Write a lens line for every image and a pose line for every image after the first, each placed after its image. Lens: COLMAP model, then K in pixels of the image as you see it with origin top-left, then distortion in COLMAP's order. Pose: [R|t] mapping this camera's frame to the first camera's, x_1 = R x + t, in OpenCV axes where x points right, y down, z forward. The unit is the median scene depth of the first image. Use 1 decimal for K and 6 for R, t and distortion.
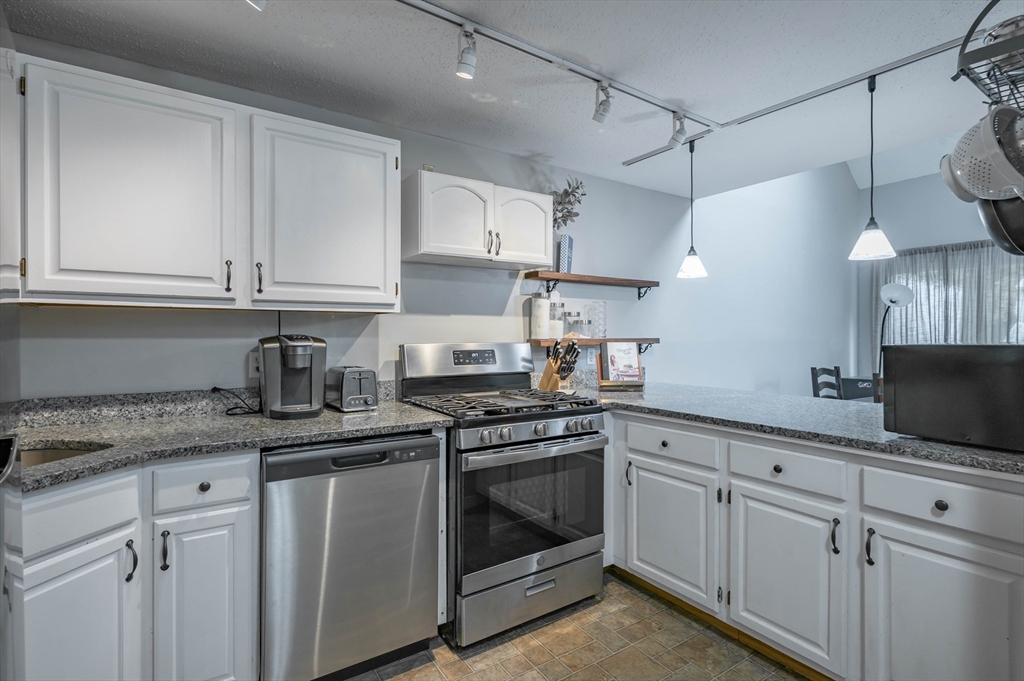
lens RADIAL K [[502.5, 0, 544.7], [0, 502.5, 341.0], [0, 0, 1]] dist [-0.001391, -0.000078]
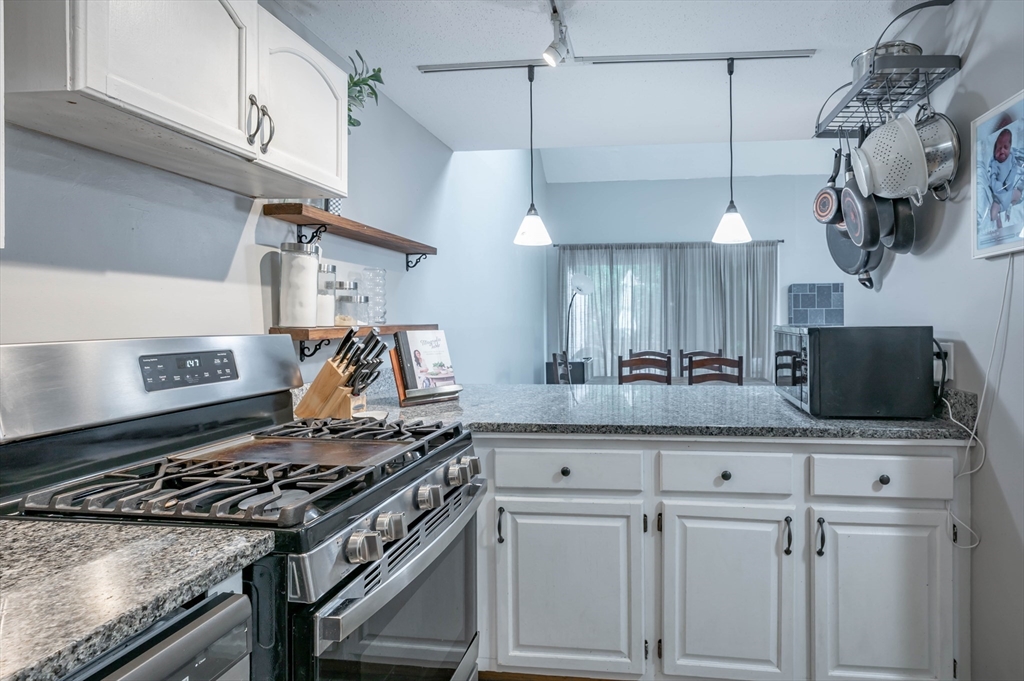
lens RADIAL K [[504.2, 0, 557.9], [0, 504.2, 327.3], [0, 0, 1]] dist [0.000151, 0.000406]
pose [[0.674061, -0.012305, 0.738573, -0.255676], [0.012870, 0.999905, 0.004913, -0.002866], [-0.738564, 0.006194, 0.674155, 0.456847]]
